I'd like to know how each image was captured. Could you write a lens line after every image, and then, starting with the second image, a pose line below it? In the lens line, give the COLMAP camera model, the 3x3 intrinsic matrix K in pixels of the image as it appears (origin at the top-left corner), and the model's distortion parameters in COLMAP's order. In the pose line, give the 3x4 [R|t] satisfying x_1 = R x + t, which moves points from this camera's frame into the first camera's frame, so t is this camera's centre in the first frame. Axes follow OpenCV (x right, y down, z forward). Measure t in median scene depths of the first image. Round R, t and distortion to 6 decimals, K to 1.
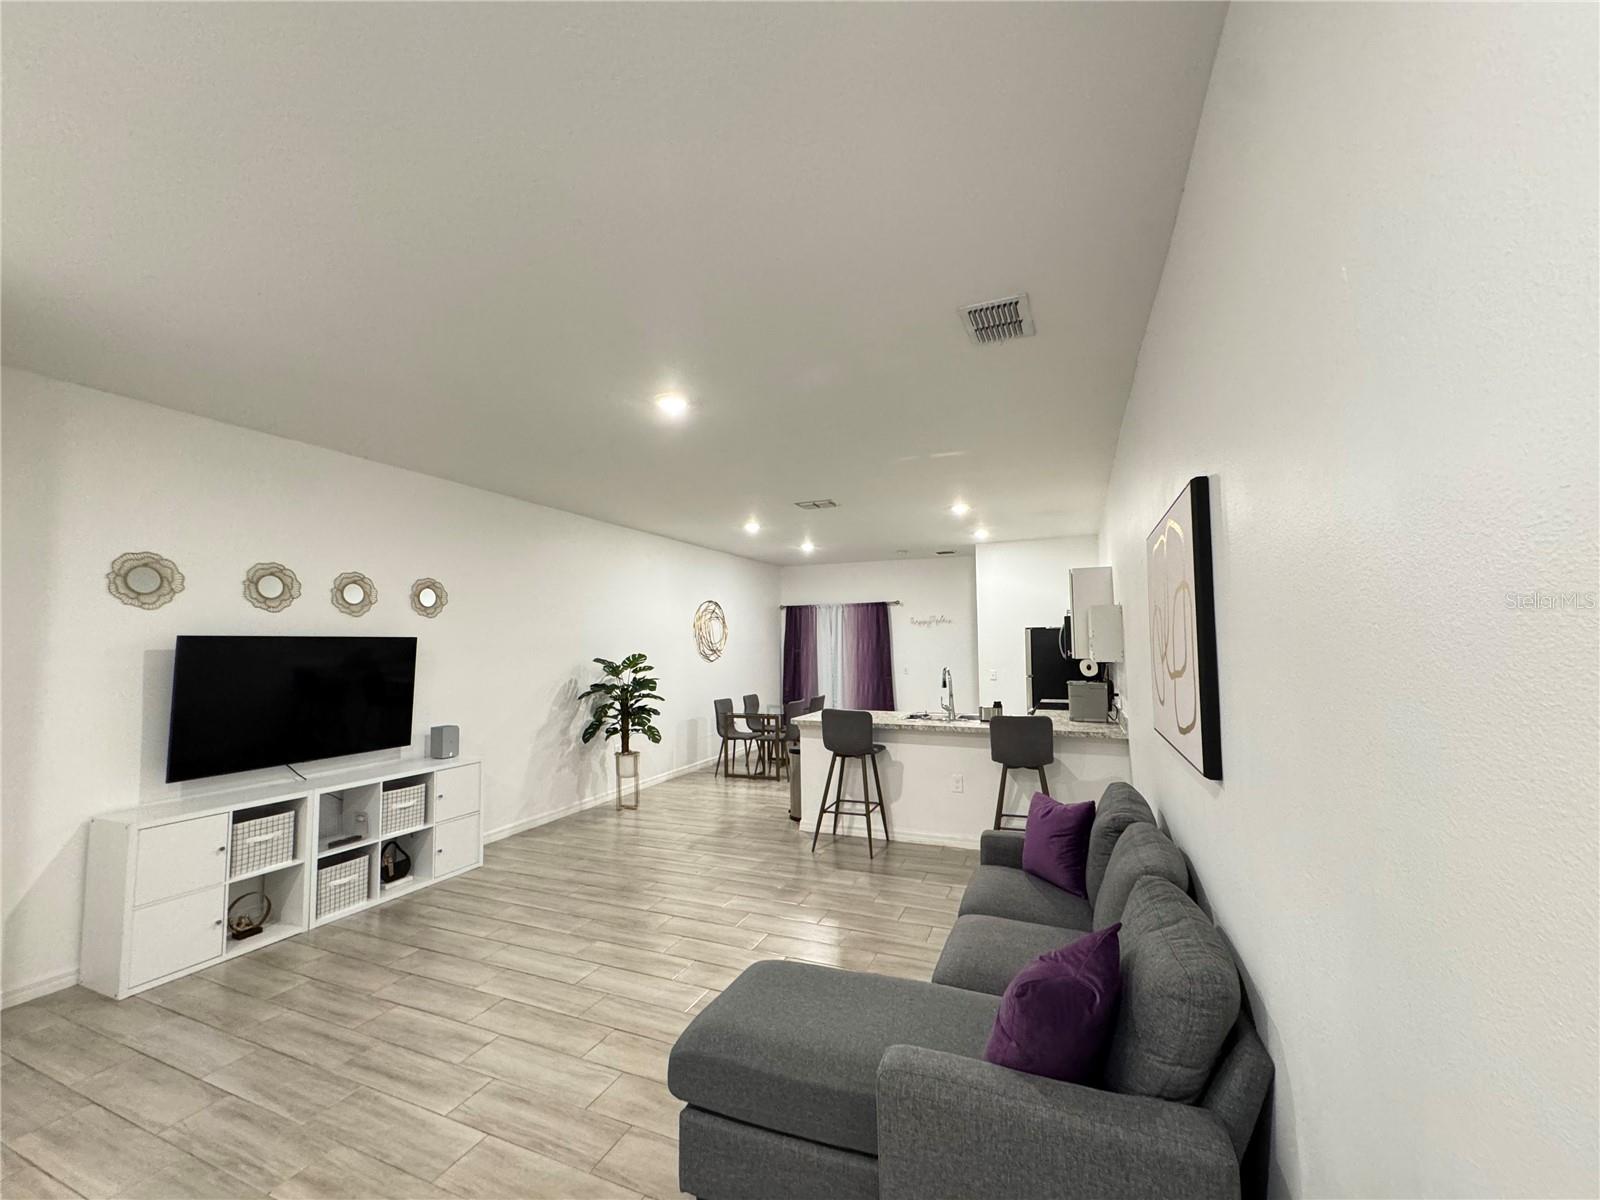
lens RADIAL K [[639.3, 0, 800.0], [0, 639.3, 600.0], [0, 0, 1]] dist [-0.001588, -0.000080]
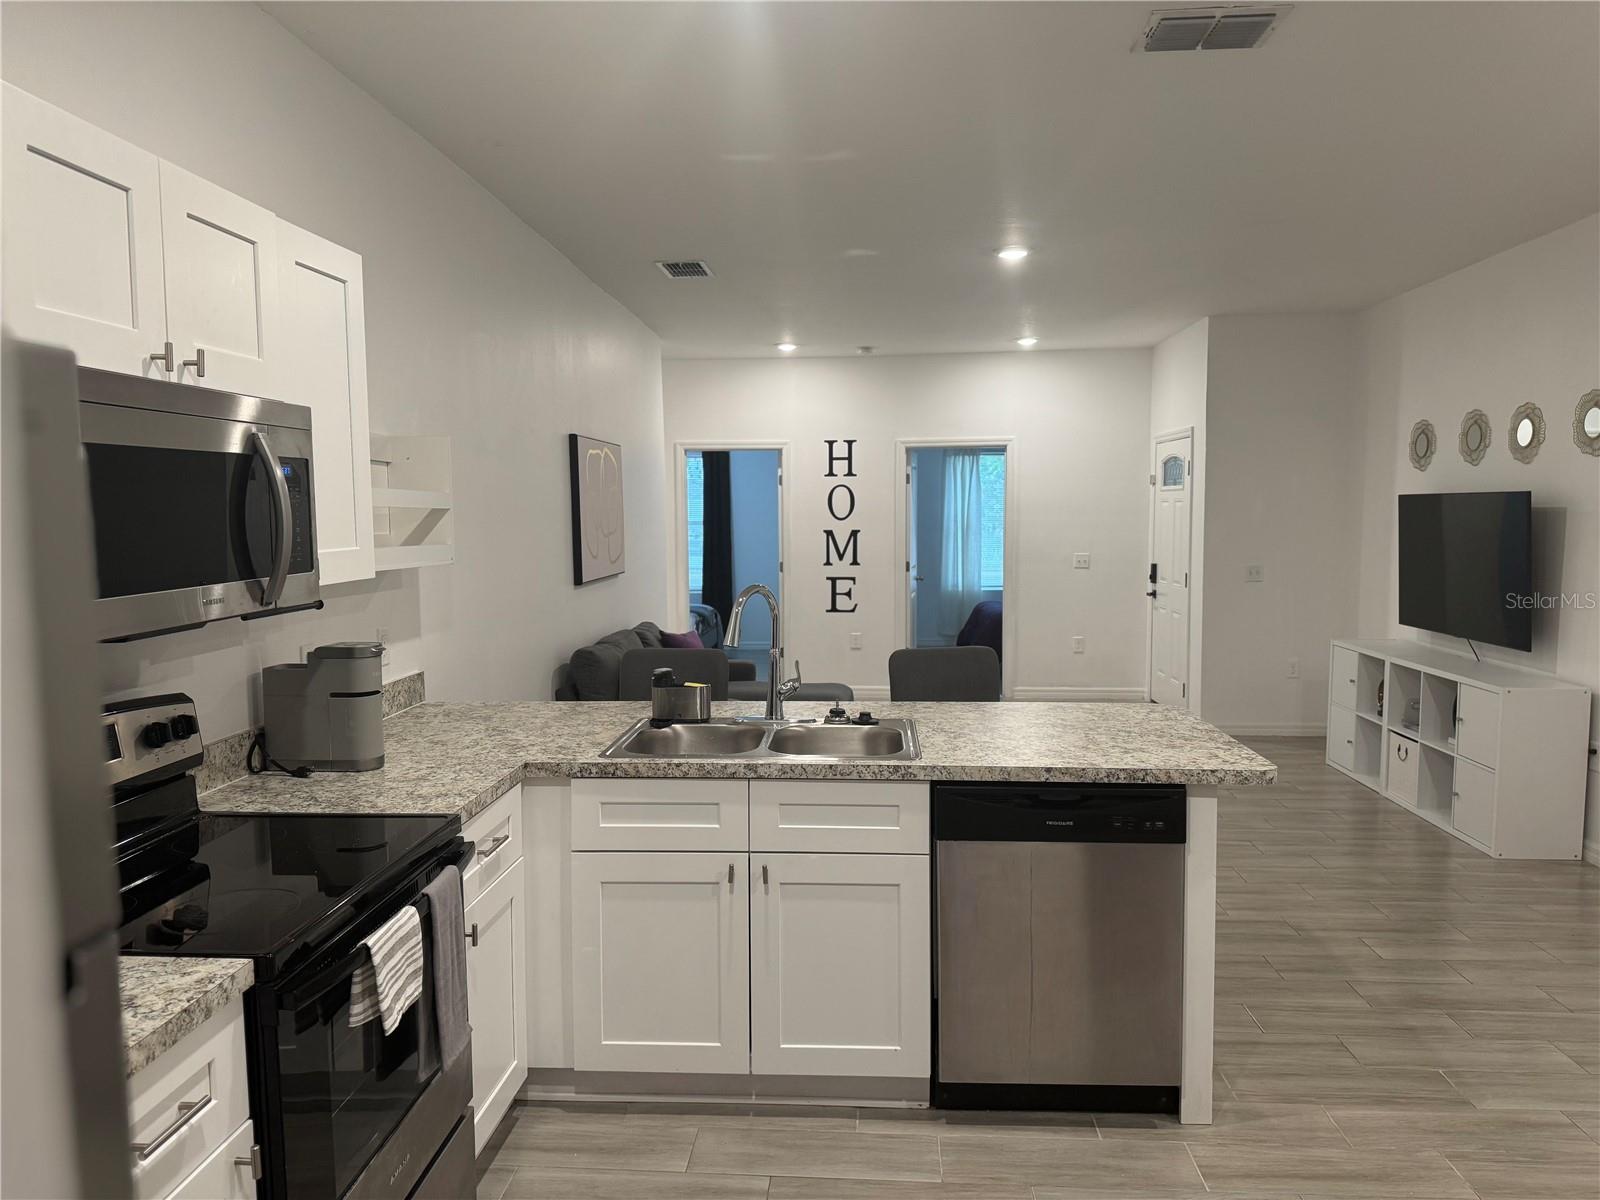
lens RADIAL K [[1118.3, 0, 800.0], [0, 1118.3, 600.0], [0, 0, 1]] dist [-0.000823, -0.000511]
pose [[-0.946221, 0.035349, -0.321584, 0.375441], [0.034717, 0.999368, 0.007702, 0.104892], [0.321653, -0.003877, -0.946850, 1.419418]]
